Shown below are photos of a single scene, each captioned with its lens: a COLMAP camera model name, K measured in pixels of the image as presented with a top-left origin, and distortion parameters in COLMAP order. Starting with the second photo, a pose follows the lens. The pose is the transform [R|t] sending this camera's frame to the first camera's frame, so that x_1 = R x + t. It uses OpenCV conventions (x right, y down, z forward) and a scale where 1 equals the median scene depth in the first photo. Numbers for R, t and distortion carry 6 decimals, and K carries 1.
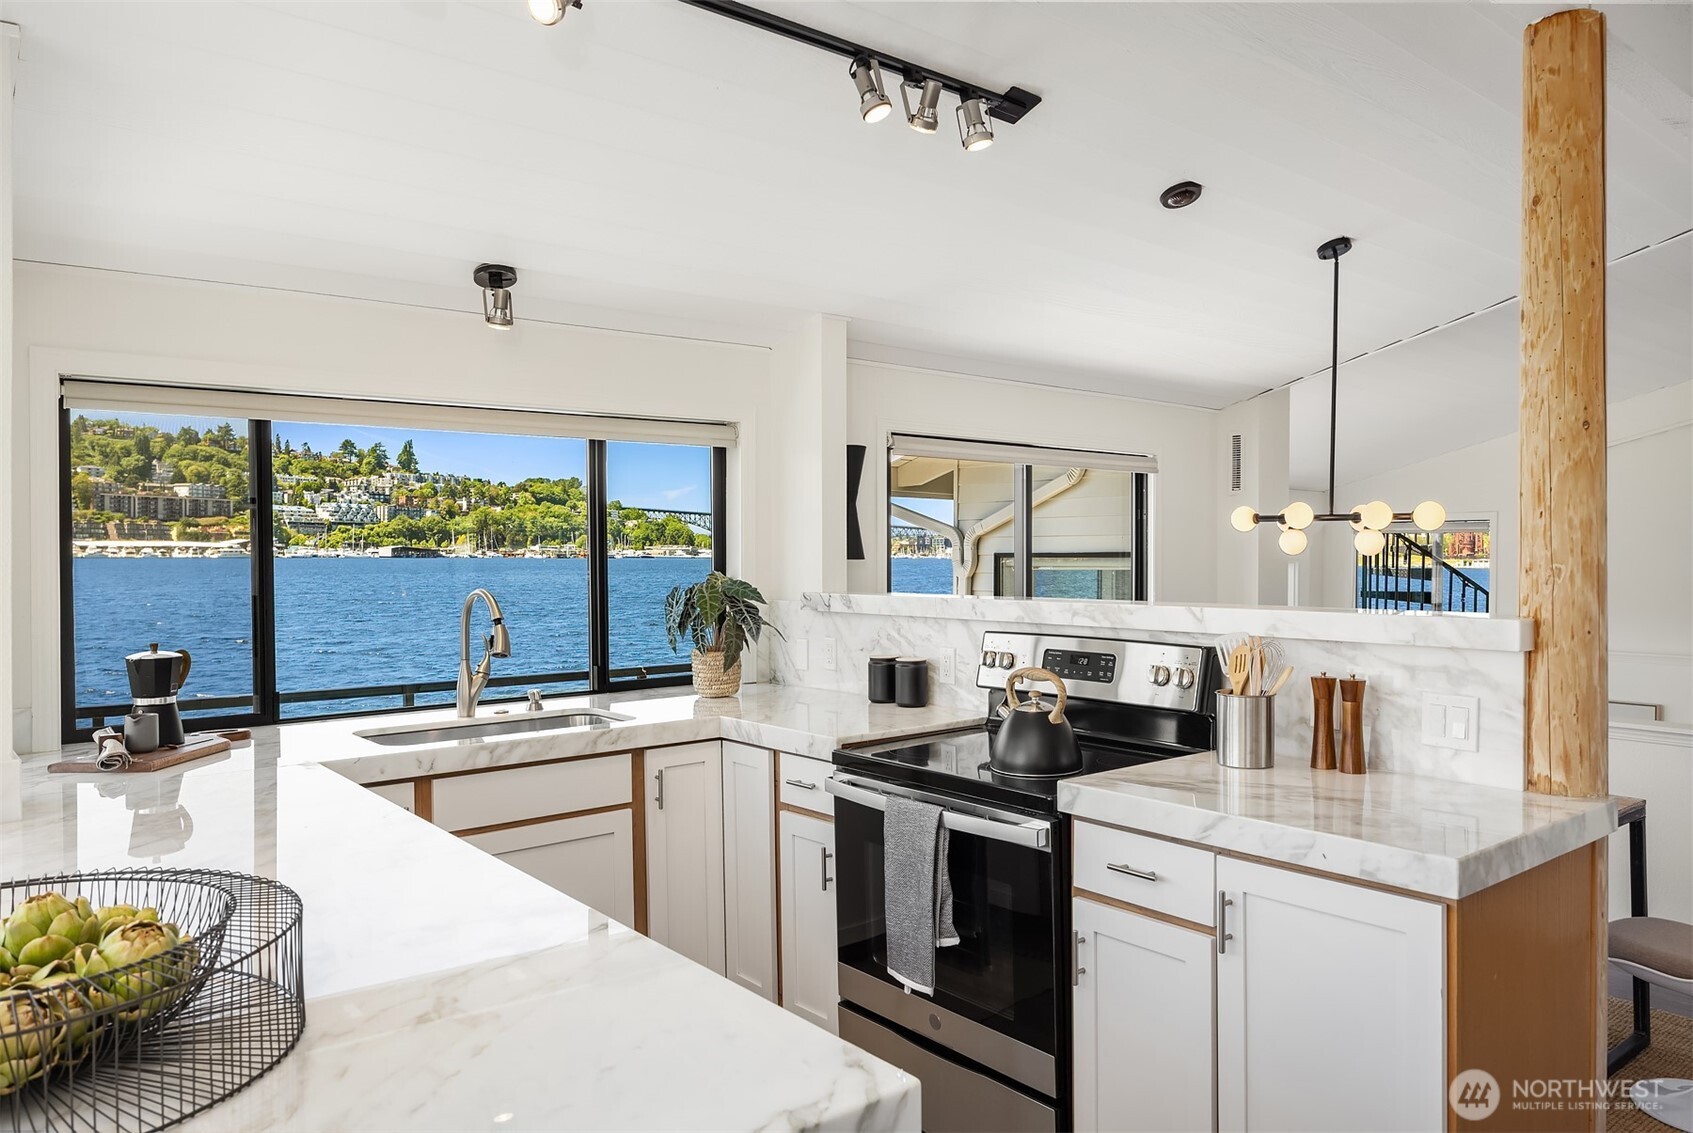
lens RADIAL K [[1163.5, 0, 846.5], [0, 1163.5, 566.5], [0, 0, 1]] dist [-0.000351, -0.000234]
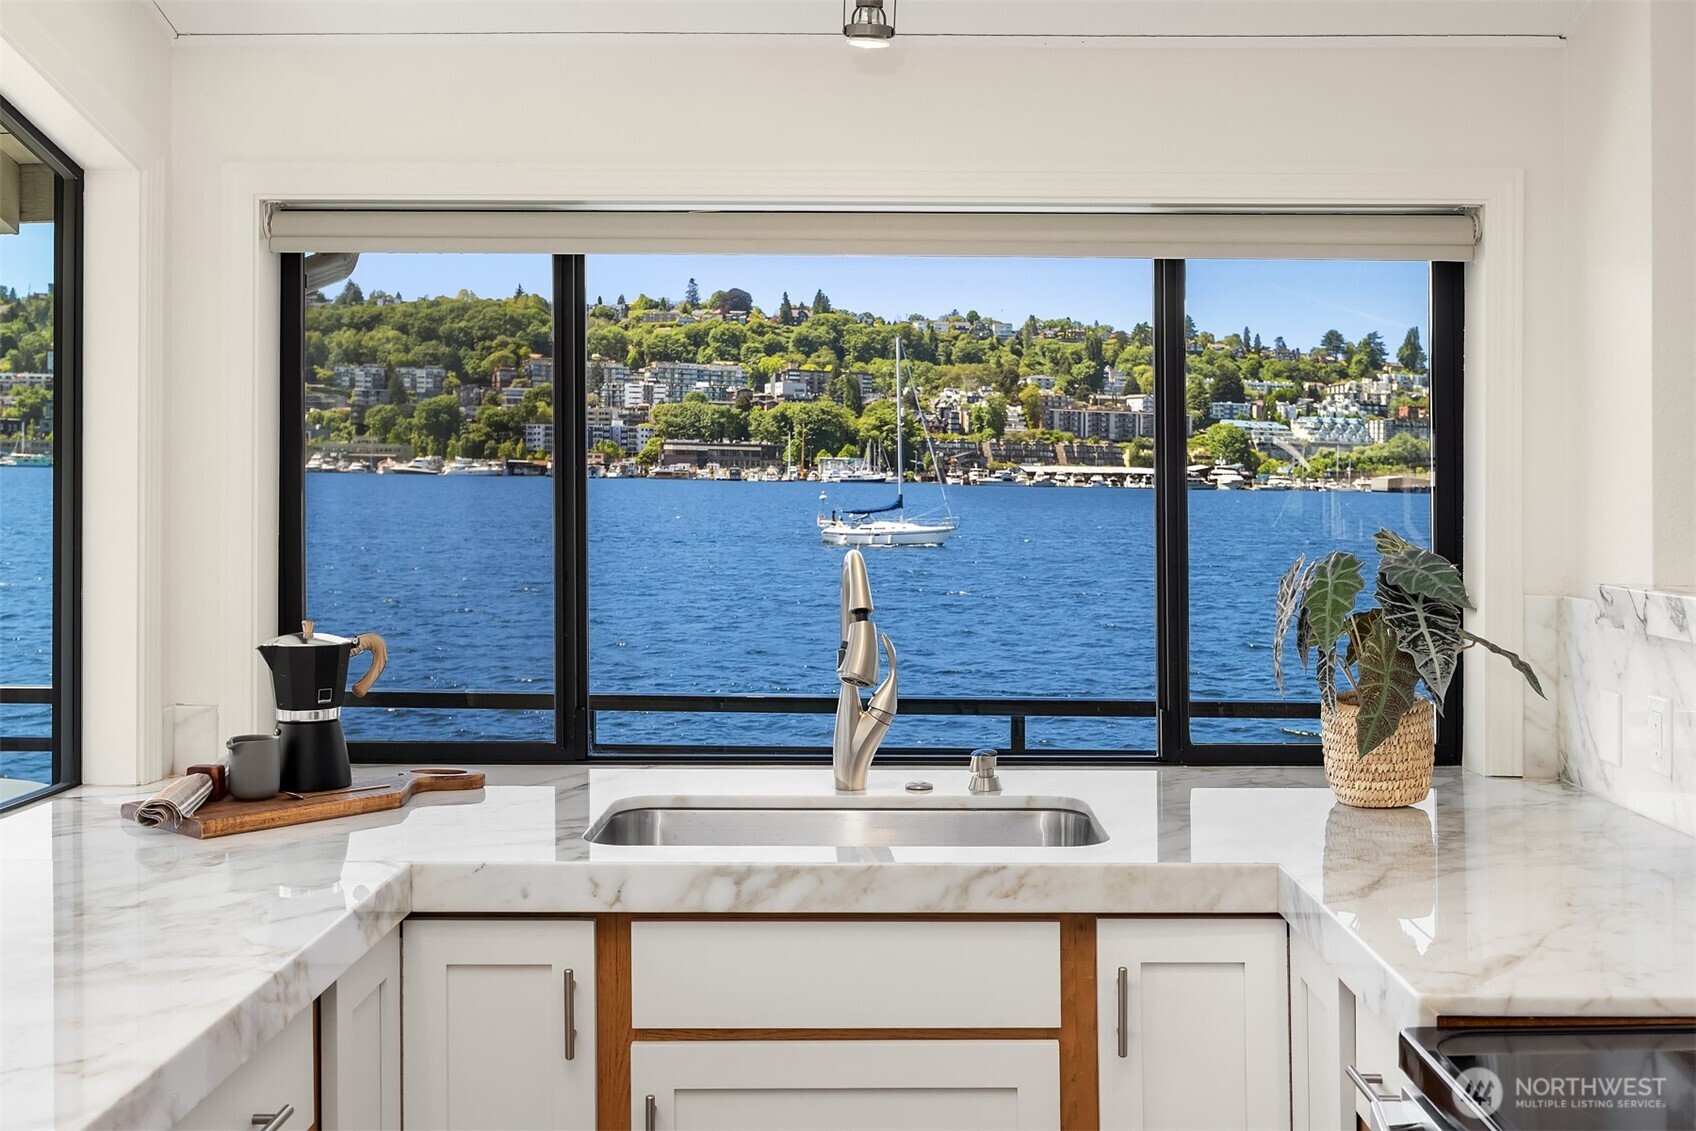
lens RADIAL K [[1700.0, 0, 850.4], [0, 1700.0, 452.6], [0, 0, 1]] dist [-0.000621, 0.009763]
pose [[0.787684, 0.001343, -0.616078, 0.157251], [-0.020536, 0.999499, -0.024078, -0.005863], [0.615737, 0.031617, 0.787317, 0.405264]]
